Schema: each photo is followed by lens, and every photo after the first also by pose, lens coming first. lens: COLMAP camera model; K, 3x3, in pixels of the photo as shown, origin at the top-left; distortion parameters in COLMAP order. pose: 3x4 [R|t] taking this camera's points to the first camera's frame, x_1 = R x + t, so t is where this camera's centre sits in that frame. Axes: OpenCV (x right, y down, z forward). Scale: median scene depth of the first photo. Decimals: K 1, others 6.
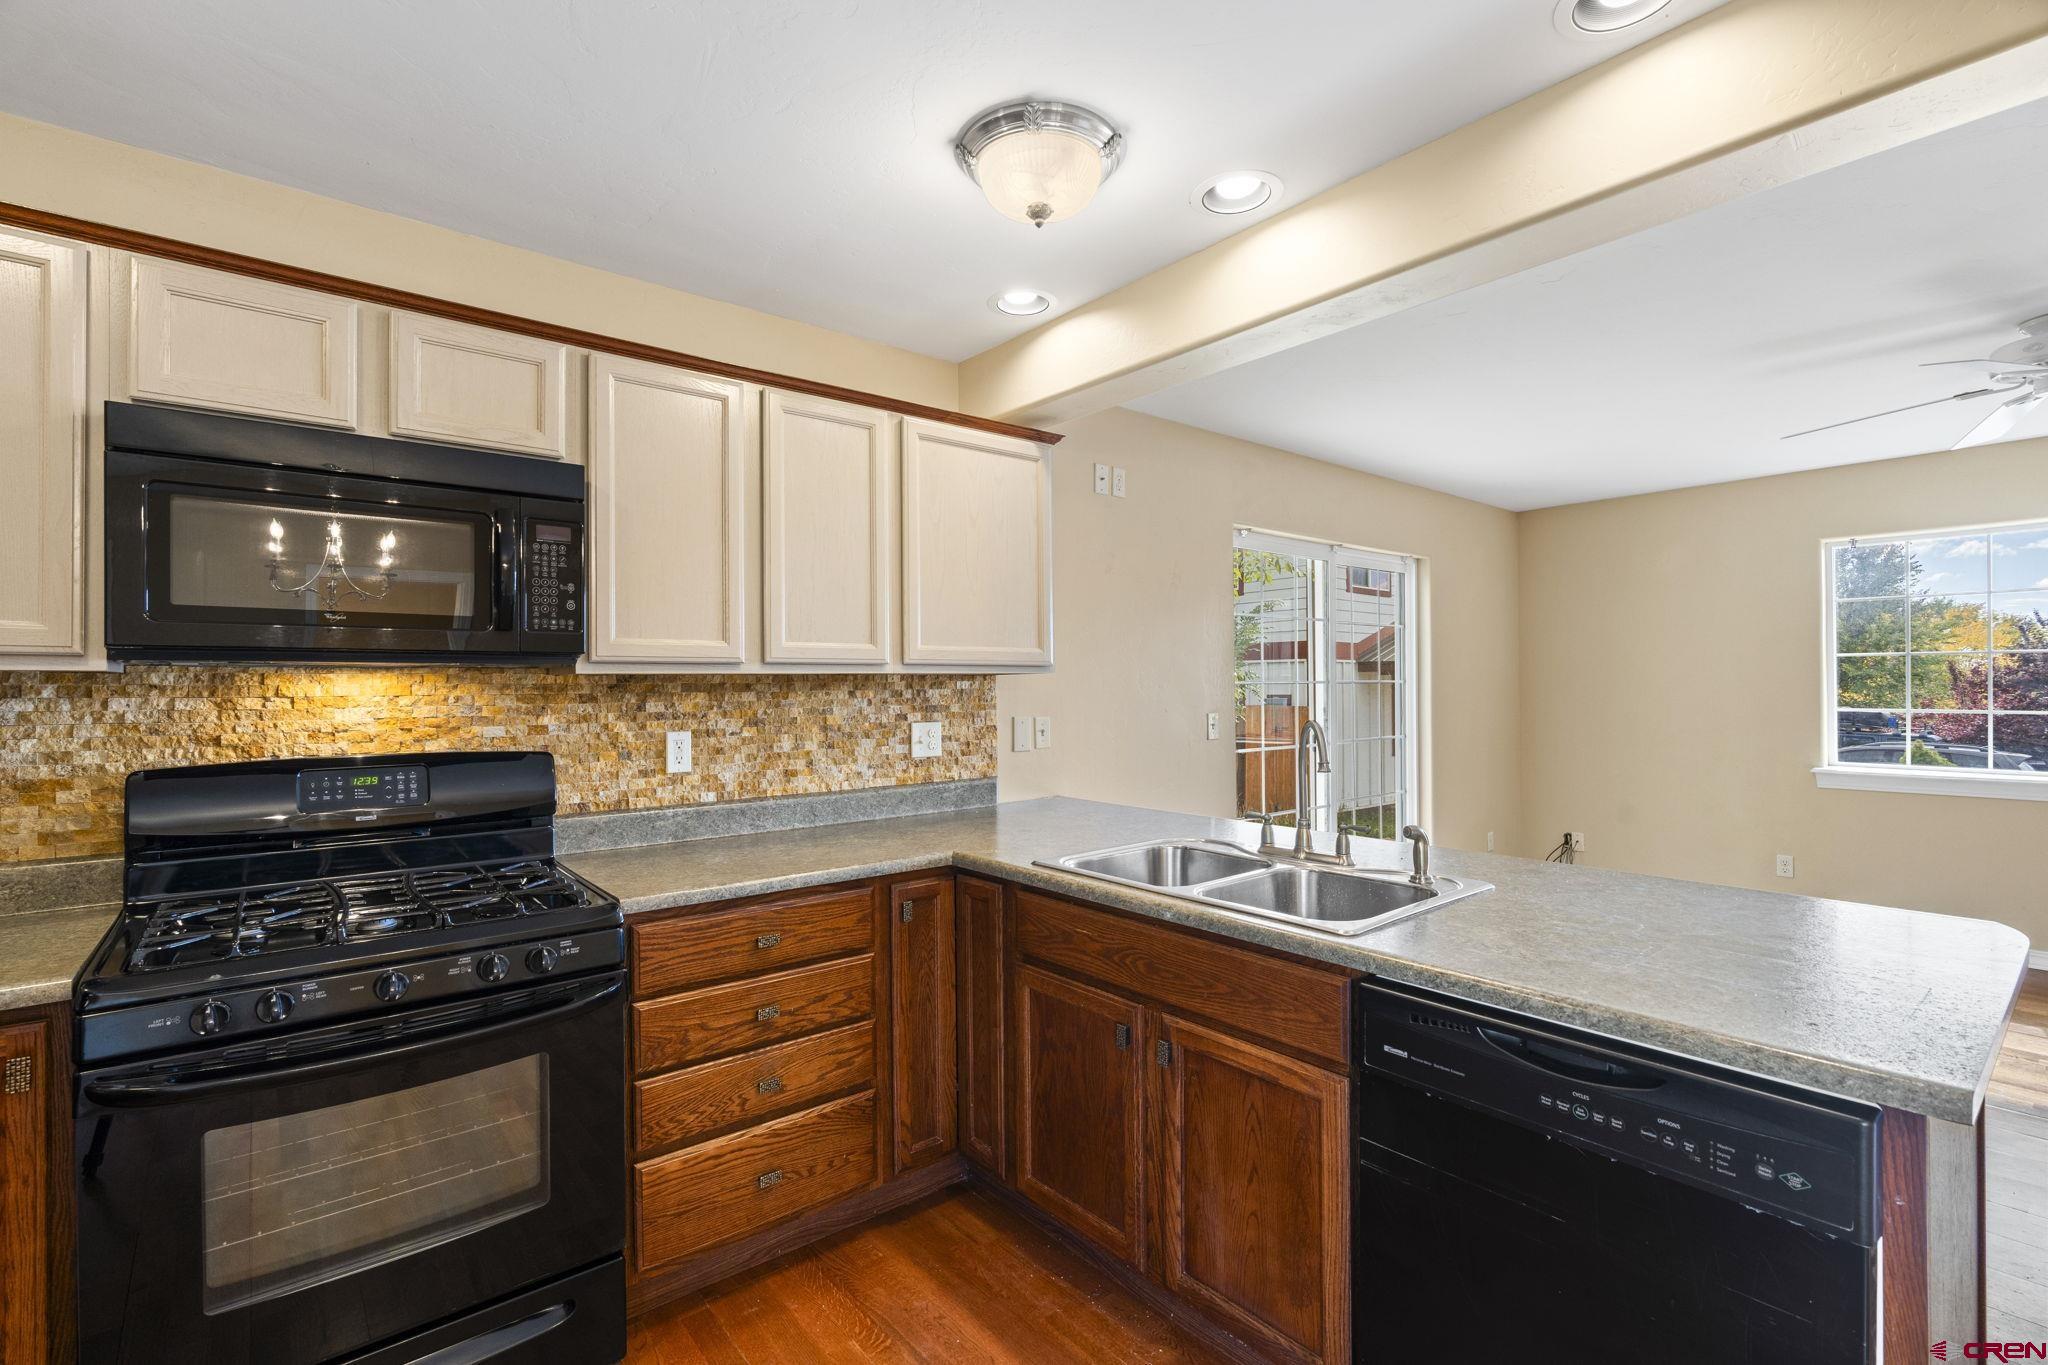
lens RADIAL K [[923.4, 0, 1024.0], [0, 923.4, 682.5], [0, 0, 1]] dist [-0.013050, 0.005339]
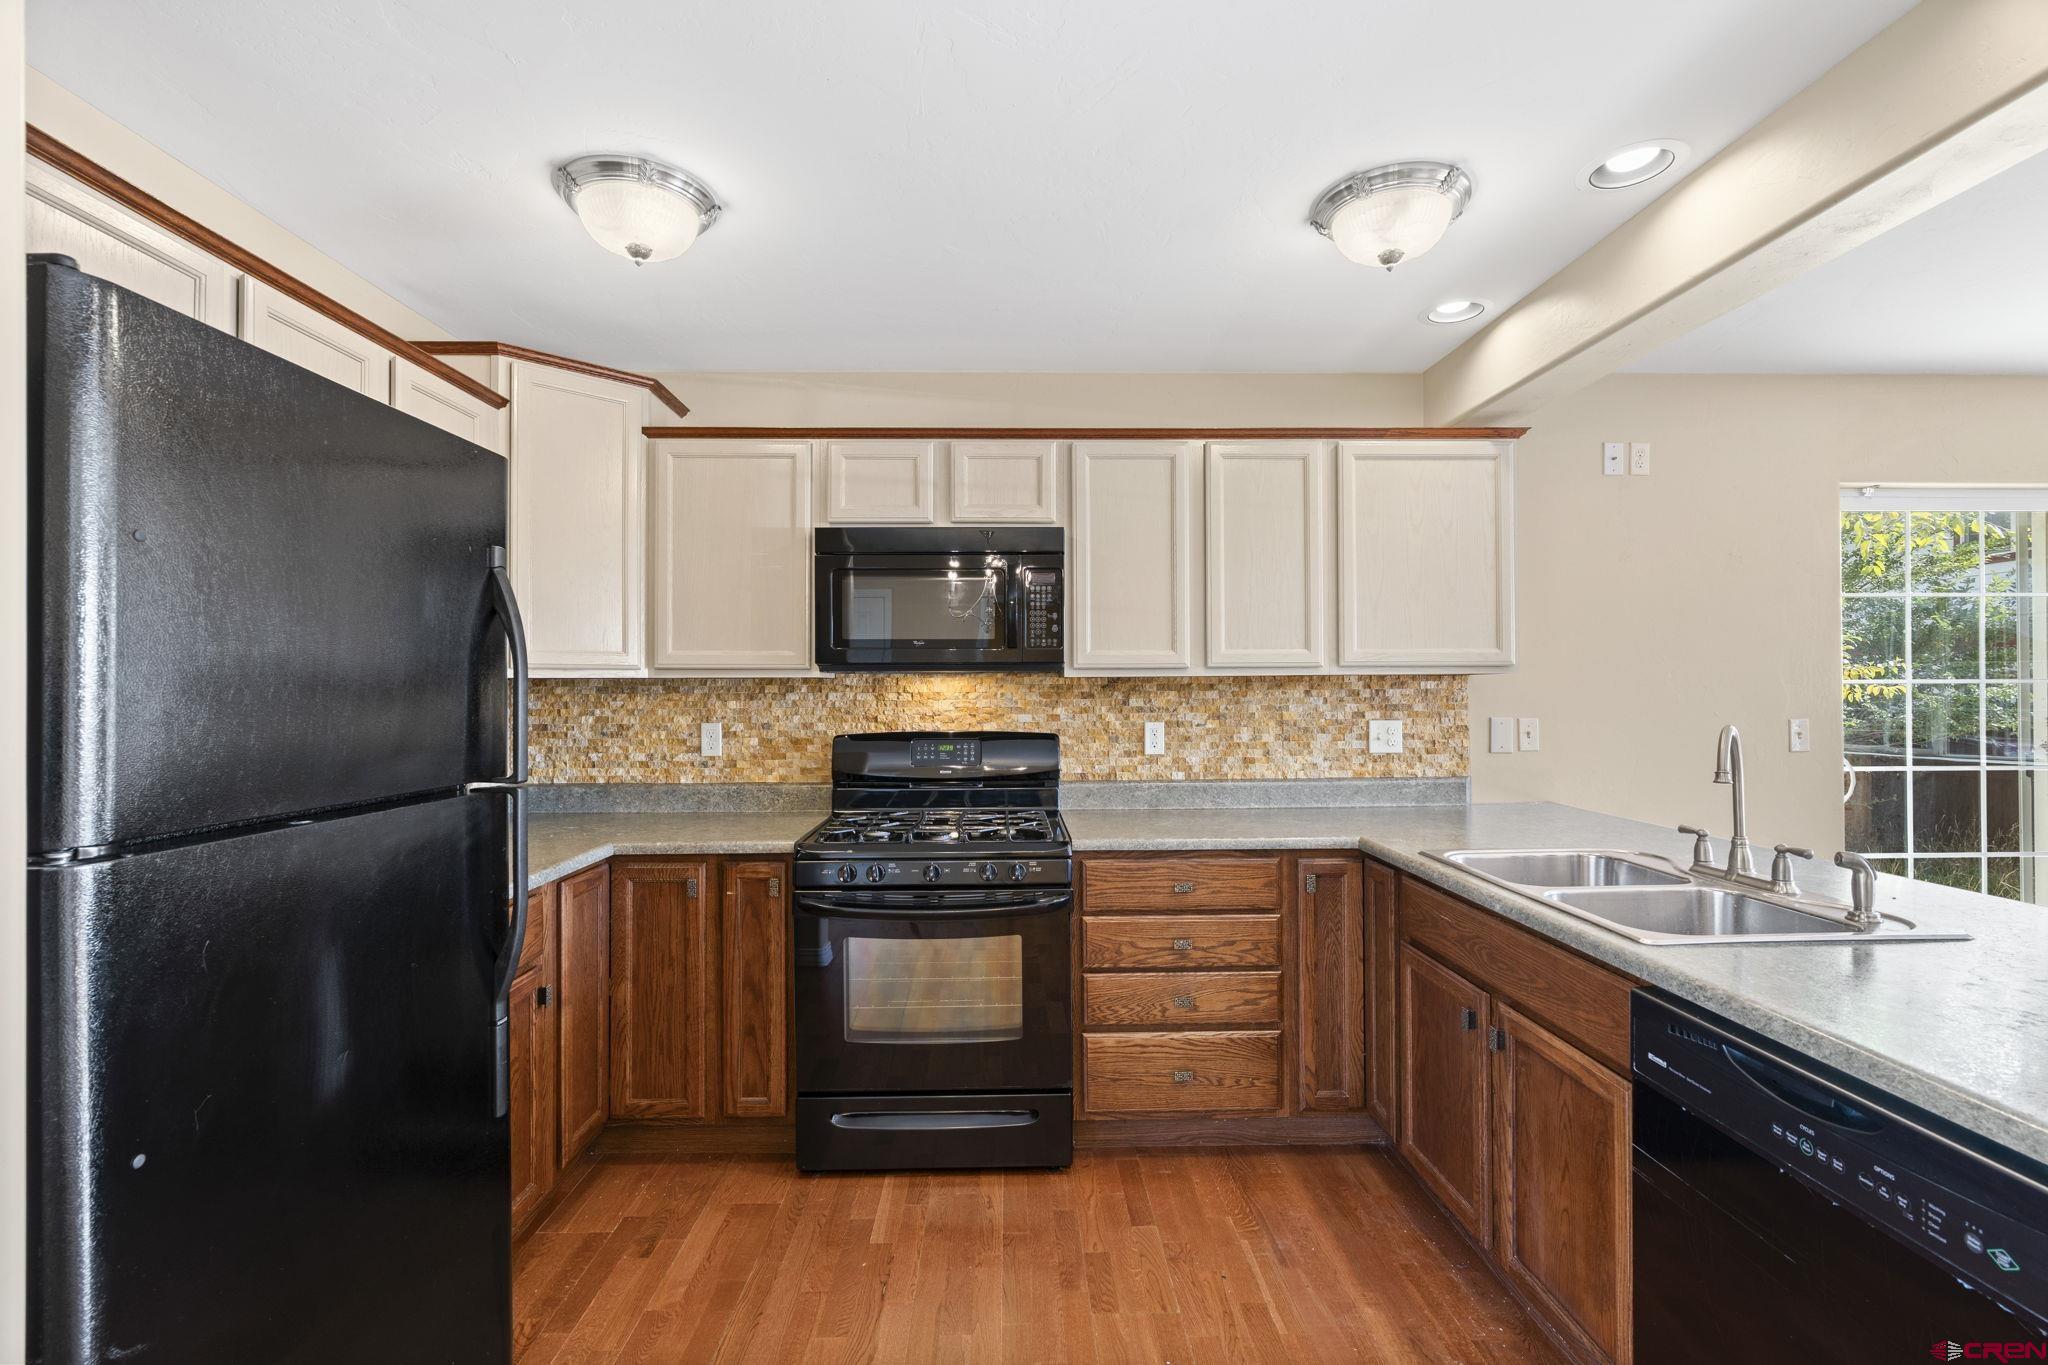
lens RADIAL K [[929.3, 0, 1024.0], [0, 929.3, 682.5], [0, 0, 1]] dist [-0.004090, 0.000851]
pose [[0.787058, -0.000212, -0.616879, 0.295867], [0.001809, 0.999996, 0.001964, -0.003955], [0.616876, -0.002662, 0.787056, -0.121492]]
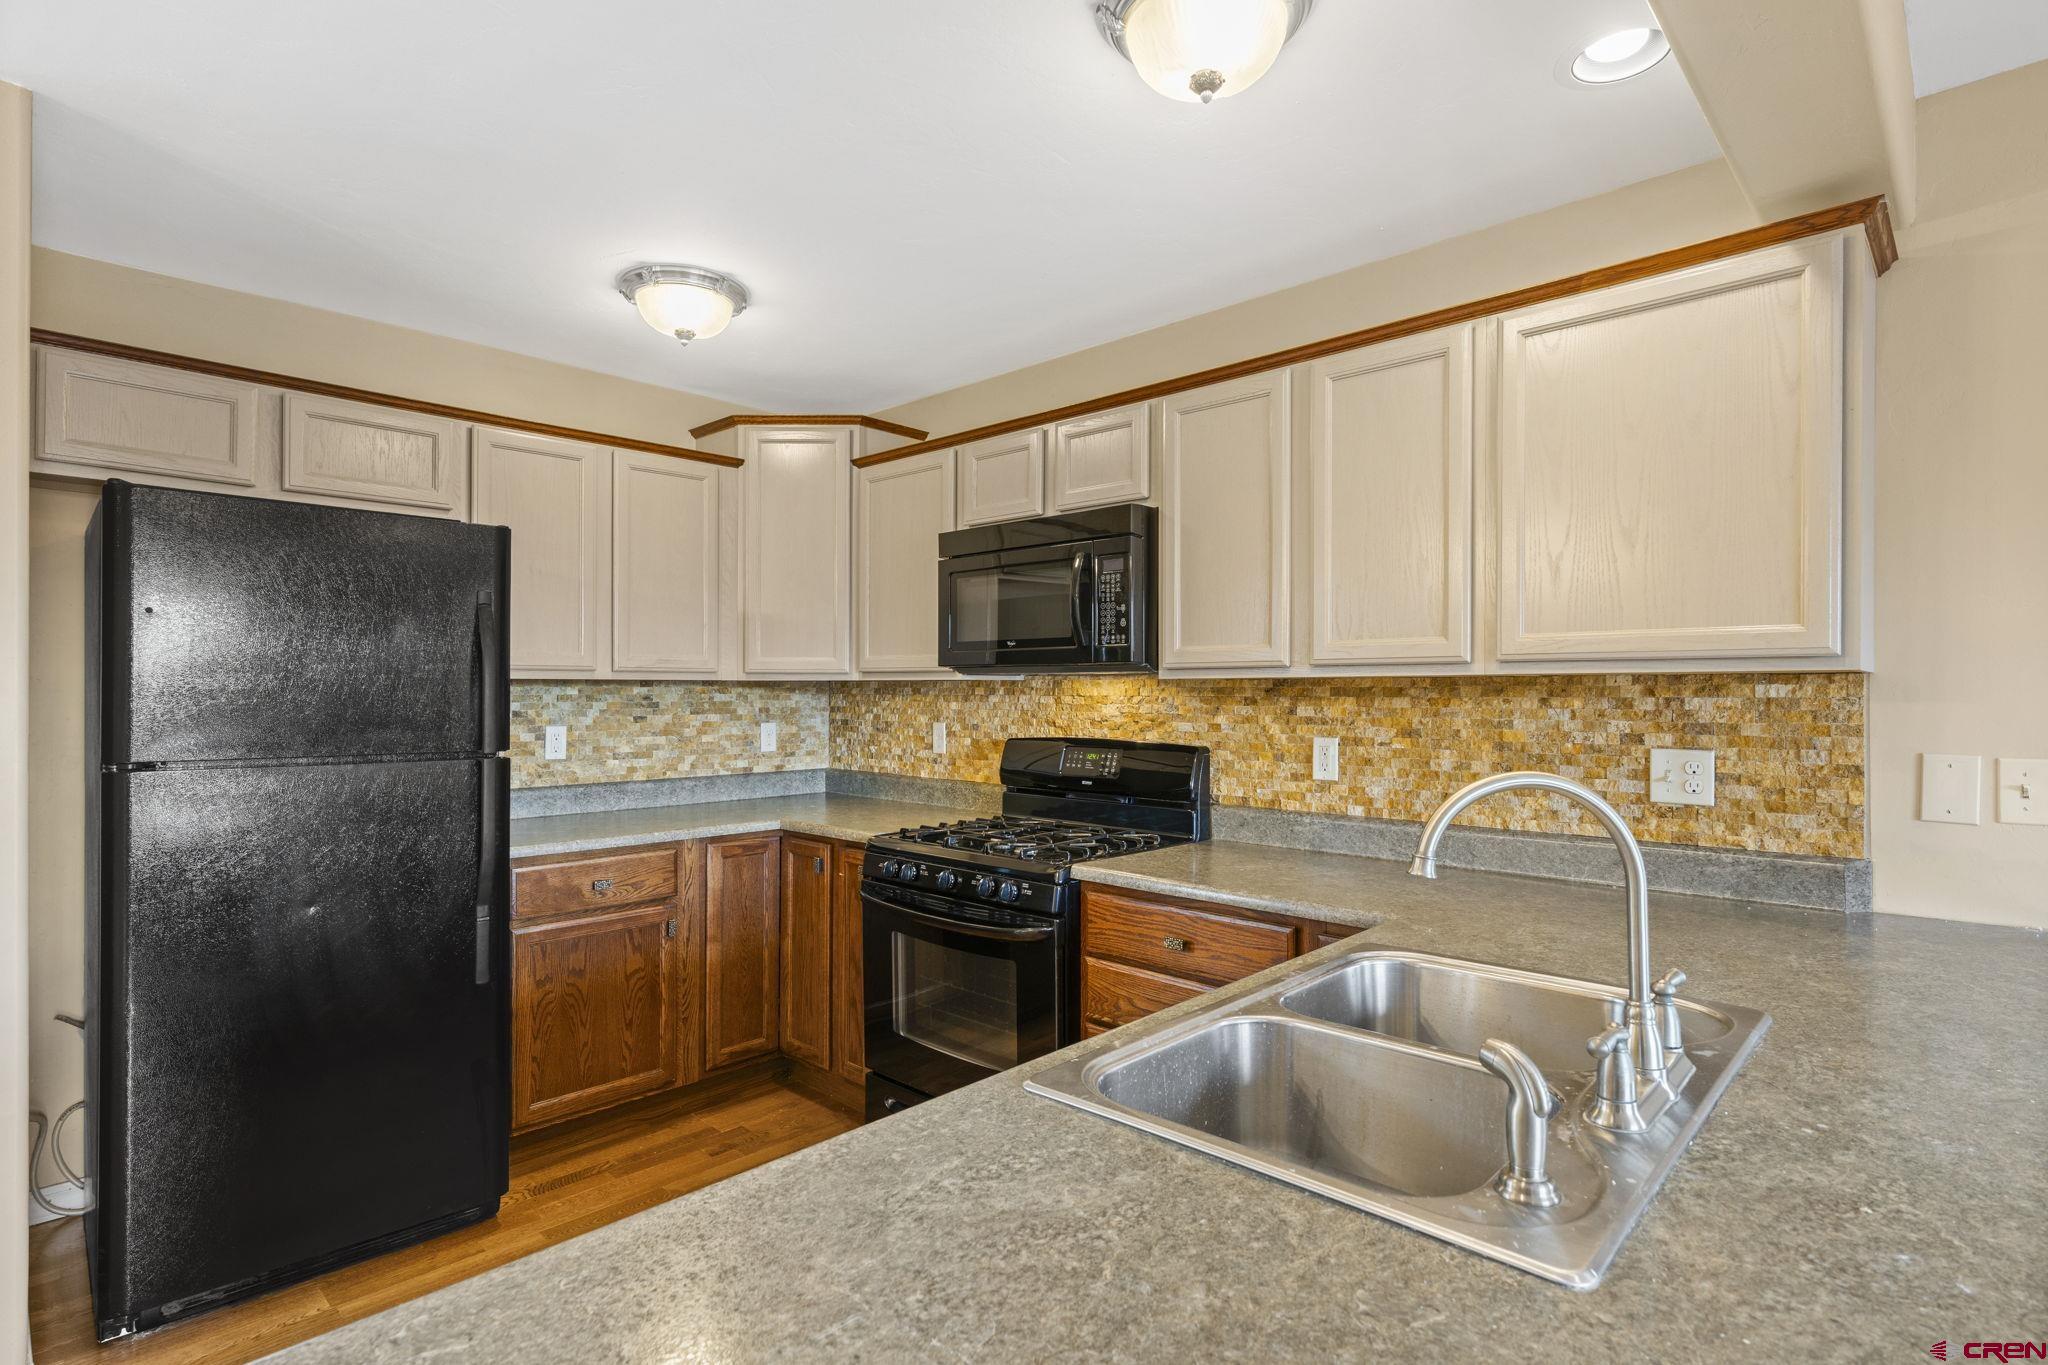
lens RADIAL K [[1027.3, 0, 1018.5], [0, 1027.3, 691.4], [0, 0, 1]] dist [-0.000494, 0.000702]
pose [[0.115754, 0.006945, -0.993254, 0.714764], [0.001147, 0.999974, 0.007125, -0.003034], [0.993277, -0.001964, 0.115743, 0.613739]]
